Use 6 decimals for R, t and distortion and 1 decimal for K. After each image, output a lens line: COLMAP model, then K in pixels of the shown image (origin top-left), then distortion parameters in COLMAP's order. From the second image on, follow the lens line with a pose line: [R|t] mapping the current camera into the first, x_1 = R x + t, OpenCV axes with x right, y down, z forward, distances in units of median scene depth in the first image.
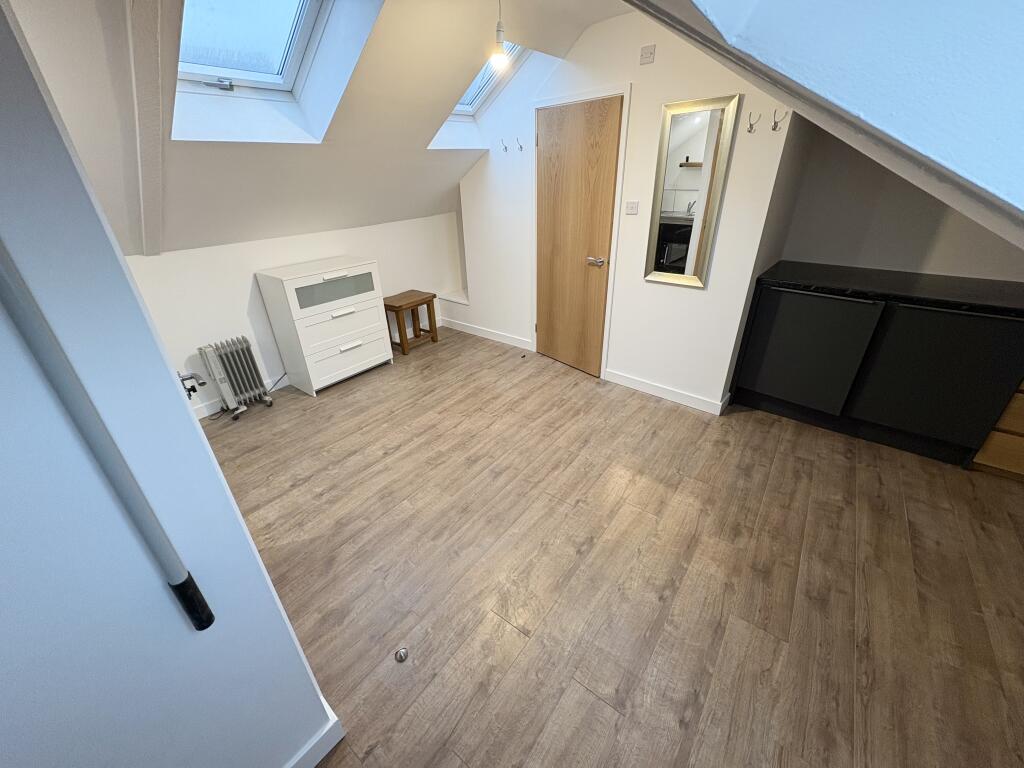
lens RADIAL K [[405.8, 0, 510.4], [0, 405.8, 383.7], [0, 0, 1]] dist [0.000405, 0.000094]
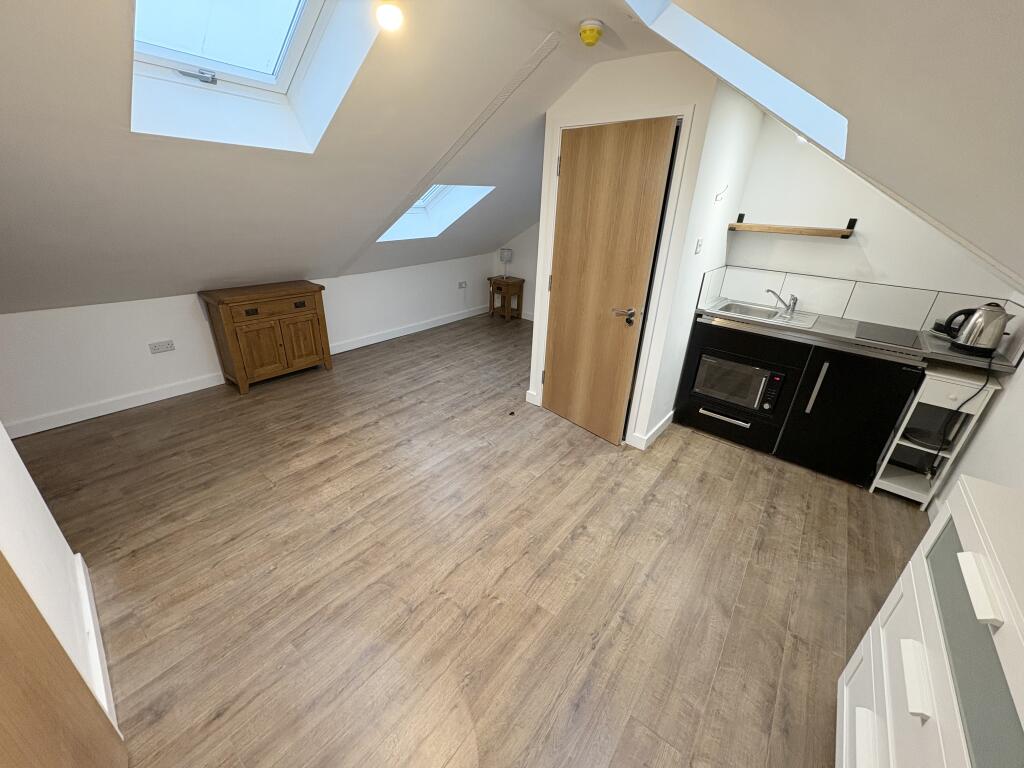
lens RADIAL K [[405.8, 0, 510.8], [0, 405.8, 382.6], [0, 0, 1]] dist [0.000405, 0.000094]
pose [[-0.999859, -0.016382, 0.003689, -0.159501], [-0.007327, 0.623273, 0.781970, -0.684150], [-0.015109, 0.781833, -0.623305, 1.326538]]
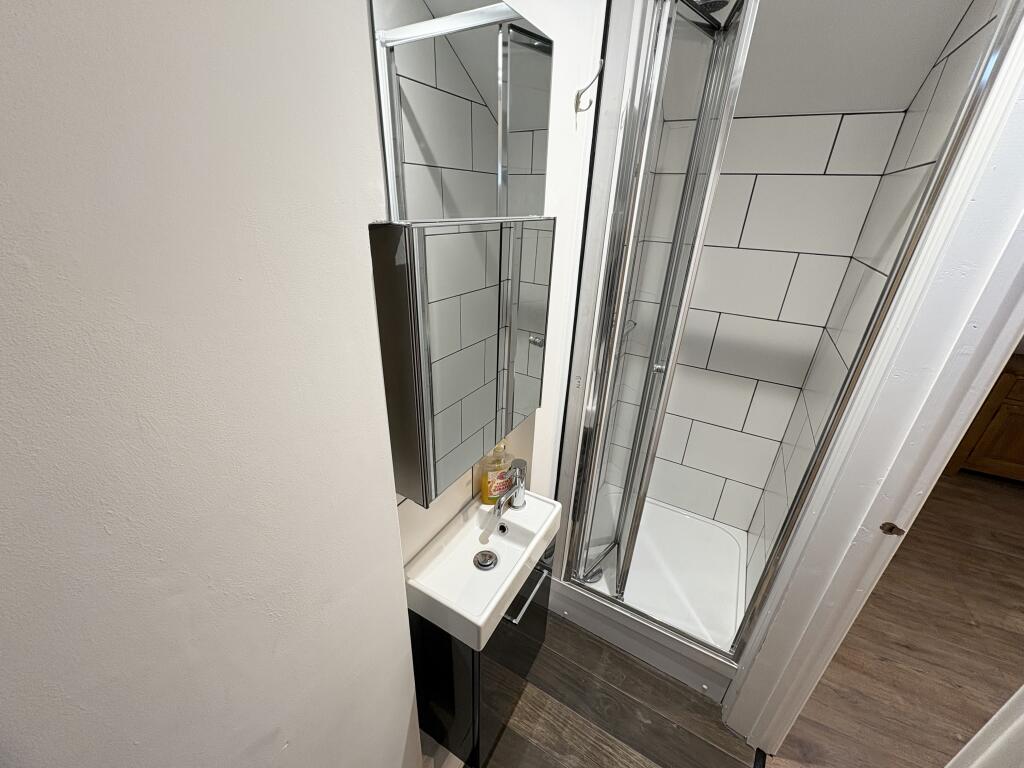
lens RADIAL K [[405.8, 0, 507.3], [0, 405.8, 389.7], [0, 0, 1]] dist [0.000405, 0.000094]
pose [[-0.145190, -0.385098, 0.911383, 0.051227], [0.435726, 0.802121, 0.408344, -0.748993], [-0.888292, 0.456401, 0.051337, 1.433896]]
